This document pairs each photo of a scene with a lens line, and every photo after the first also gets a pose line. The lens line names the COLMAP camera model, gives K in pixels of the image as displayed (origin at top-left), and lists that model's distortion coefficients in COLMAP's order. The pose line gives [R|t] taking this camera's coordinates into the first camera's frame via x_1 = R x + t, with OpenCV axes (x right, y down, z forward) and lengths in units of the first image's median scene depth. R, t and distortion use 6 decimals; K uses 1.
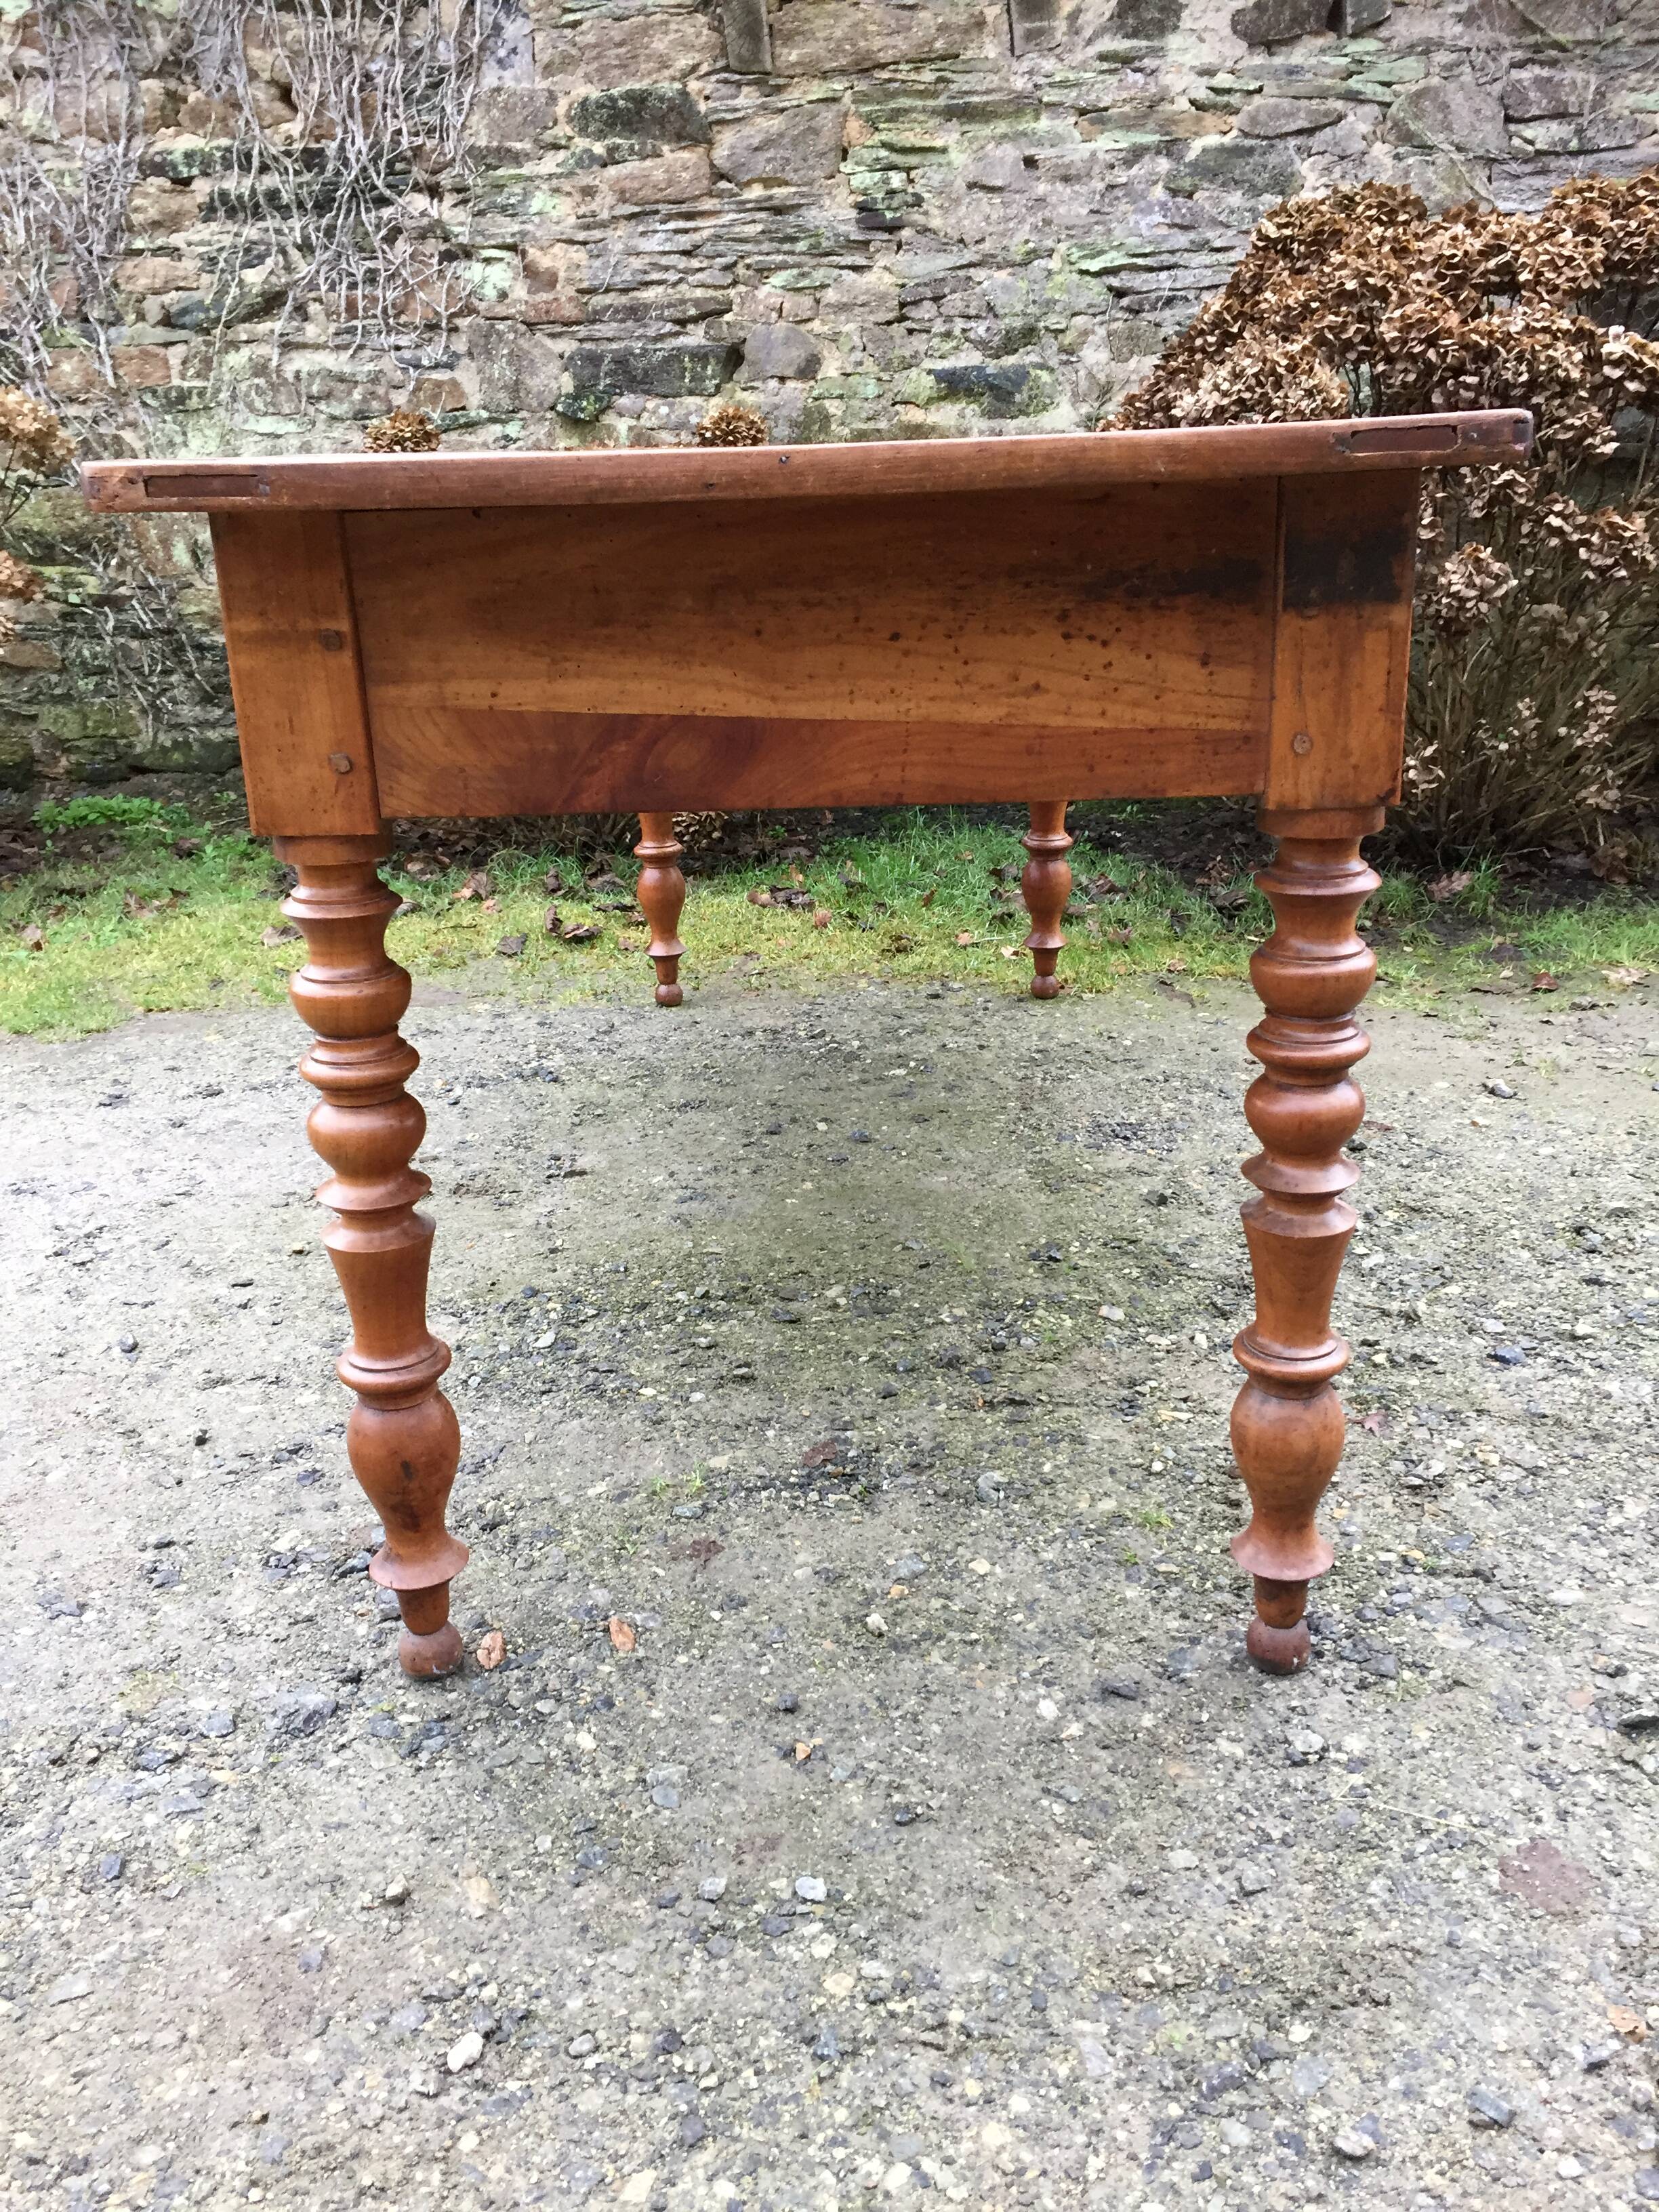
lens RADIAL K [[1891.2, 0, 828.8], [0, 1891.2, 1113.1], [0, 0, 1]] dist [0.097242, -0.119572]
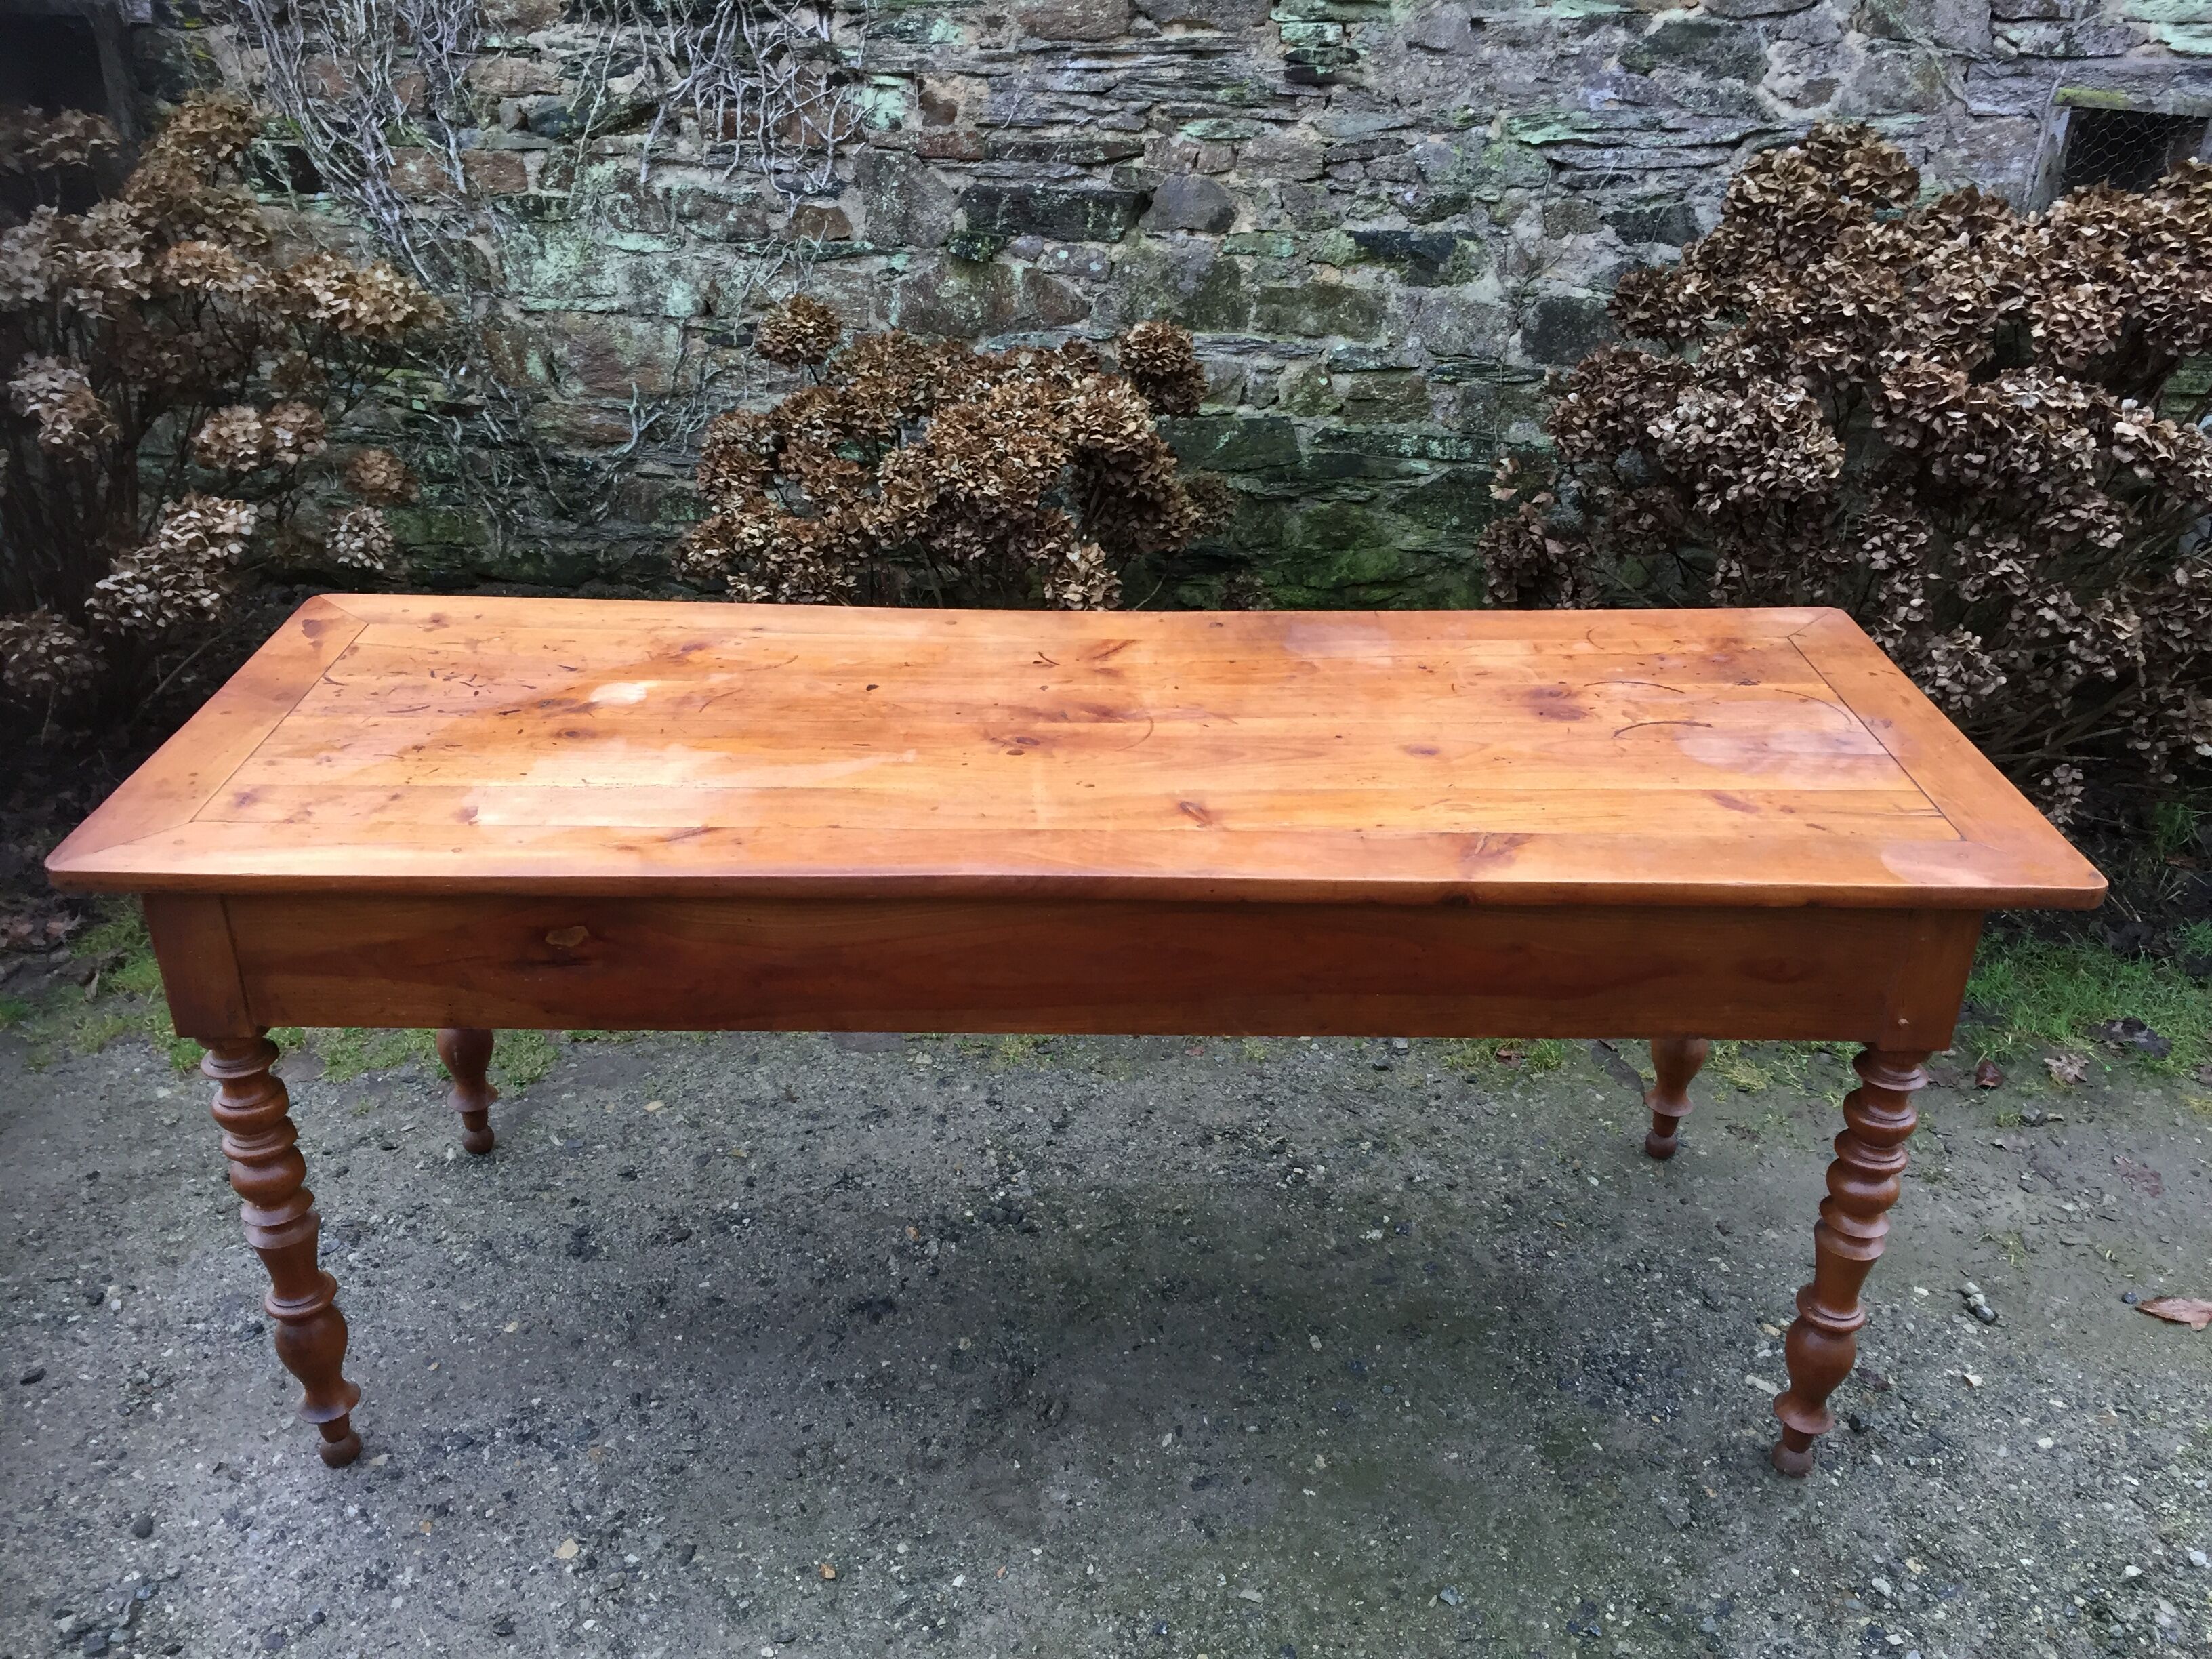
lens RADIAL K [[1887.8, 0, 1118.1], [0, 1887.8, 822.0], [0, 0, 1]] dist [0.101598, -0.134699]
pose [[0.998548, 0.030936, 0.044095, -0.094722], [-0.037461, 0.987075, 0.155822, -0.246579], [-0.038705, -0.157247, 0.986800, 0.034692]]
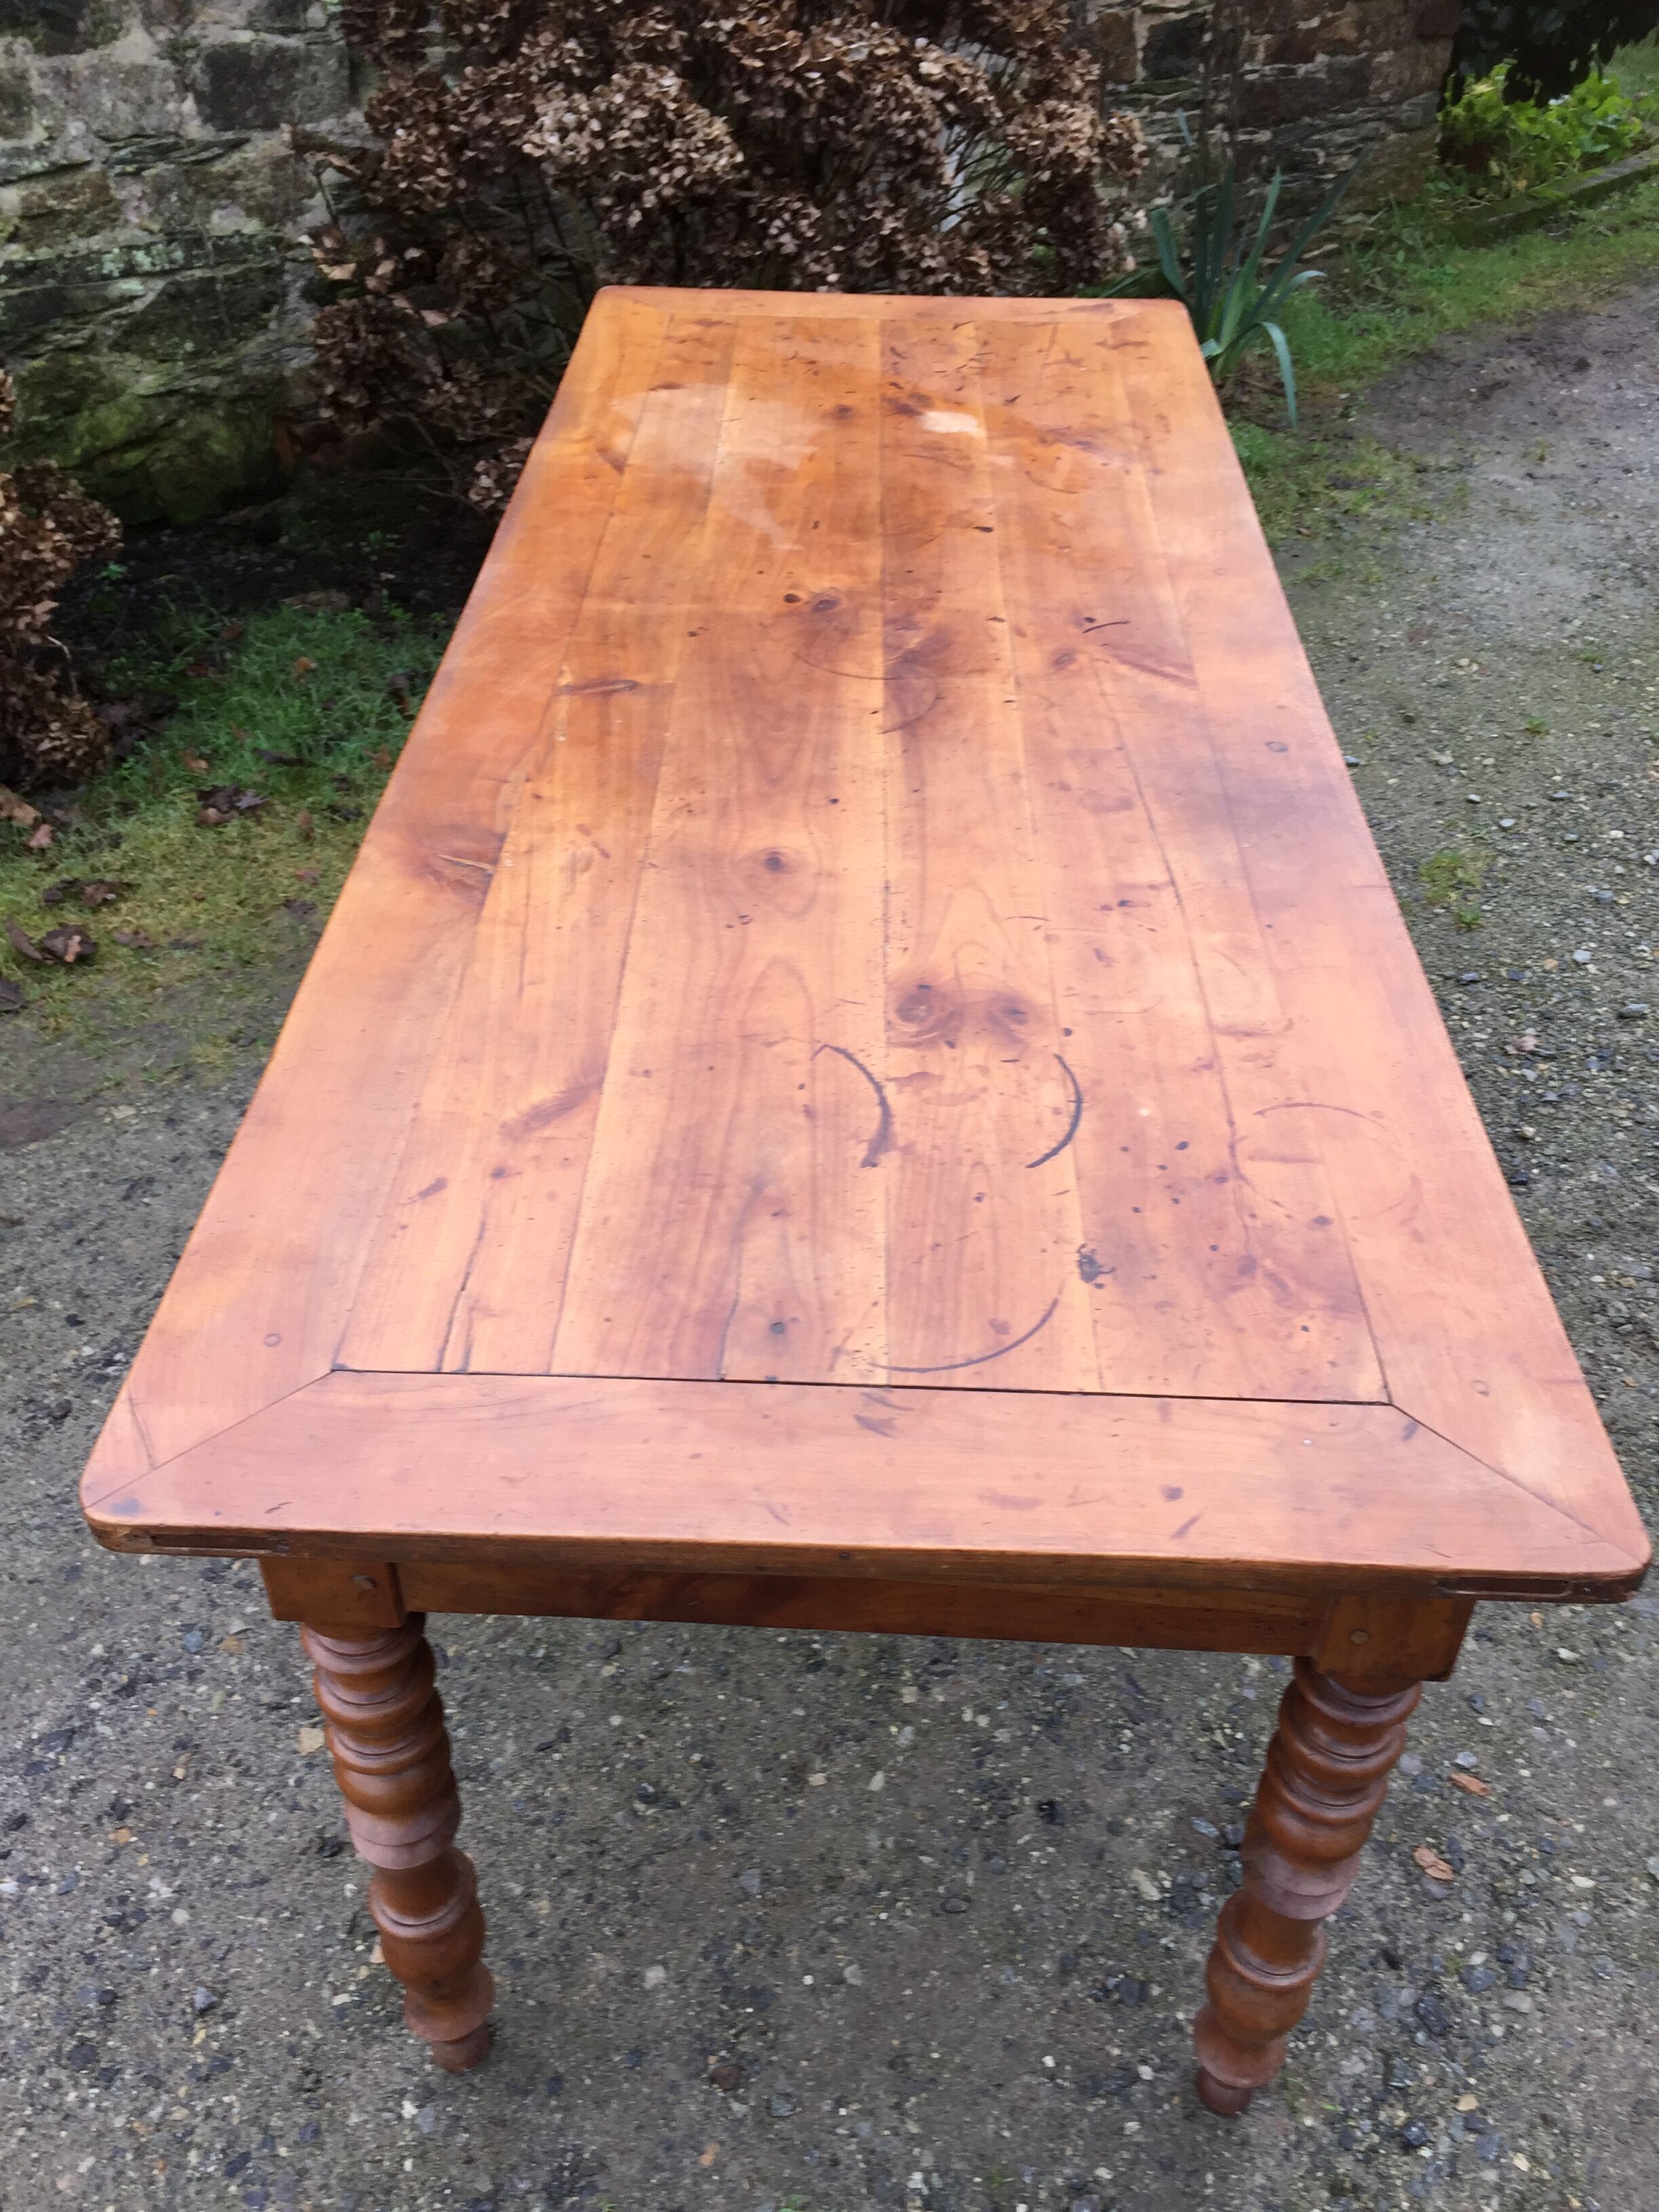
lens RADIAL K [[1872.1, 0, 827.0], [0, 1872.1, 1124.4], [0, 0, 1]] dist [0.082848, -0.107756]
pose [[0.703124, -0.417466, 0.575621, -0.320185], [0.193715, 0.891356, 0.409828, -0.236460], [-0.684172, -0.176653, 0.707603, 0.172663]]
